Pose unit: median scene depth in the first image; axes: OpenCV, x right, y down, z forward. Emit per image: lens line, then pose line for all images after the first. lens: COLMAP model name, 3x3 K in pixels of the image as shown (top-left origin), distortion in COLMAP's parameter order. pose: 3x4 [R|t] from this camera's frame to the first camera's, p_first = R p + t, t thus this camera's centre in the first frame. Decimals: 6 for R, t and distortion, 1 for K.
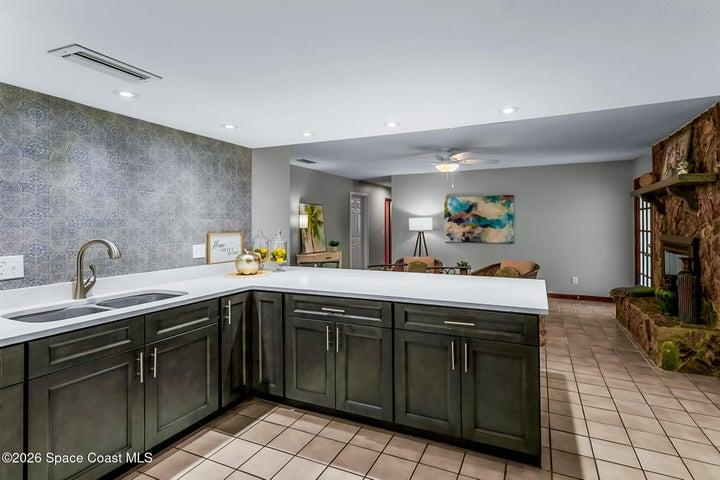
lens RADIAL K [[357.1, 0, 349.6], [0, 357.1, 222.2], [0, 0, 1]] dist [0.002151, -0.000873]
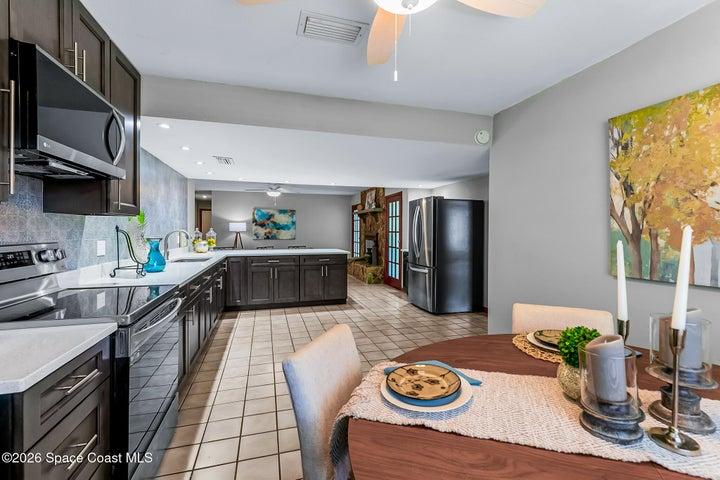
lens RADIAL K [[330.9, 0, 353.6], [0, 330.9, 233.0], [0, 0, 1]] dist [-0.002105, -0.000018]
pose [[0.741845, -0.000435, 0.670571, -0.517656], [-0.009962, 0.999882, 0.011670, 0.013395], [-0.670498, -0.015337, 0.741753, -0.447213]]
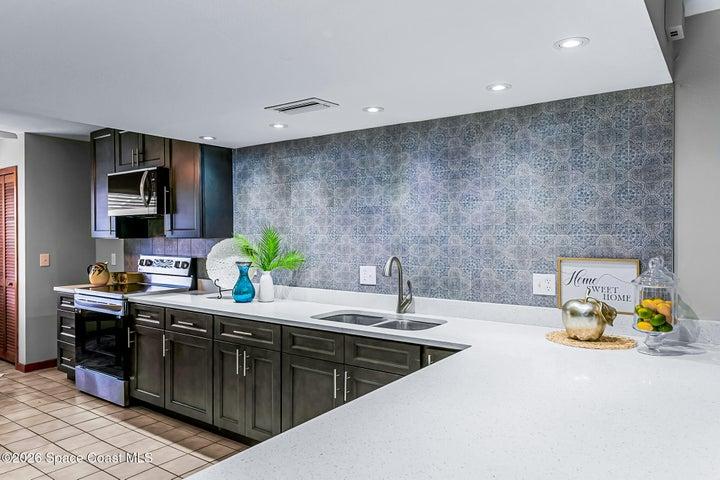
lens RADIAL K [[504.2, 0, 360.1], [0, 504.2, 233.9], [0, 0, 1]] dist [-0.003962, 0.003938]
pose [[-0.153575, 0.003332, -0.988131, 0.312477], [0.008382, 0.999963, 0.002069, -0.008702], [0.988101, -0.007965, -0.153597, 0.488995]]
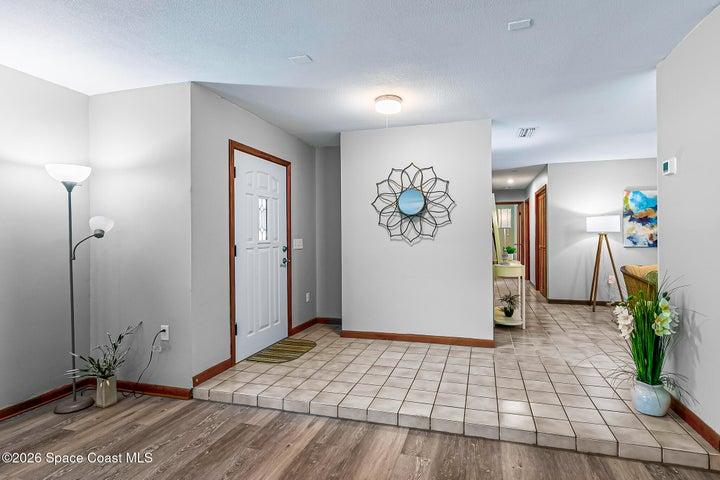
lens RADIAL K [[357.2, 0, 385.6], [0, 357.2, 232.2], [0, 0, 1]] dist [0.005671, 0.000312]
pose [[0.980795, 0.001416, 0.195038, -0.634615], [-0.001285, 0.999999, -0.000794, 0.036184], [-0.195038, 0.000528, 0.980795, 0.476083]]
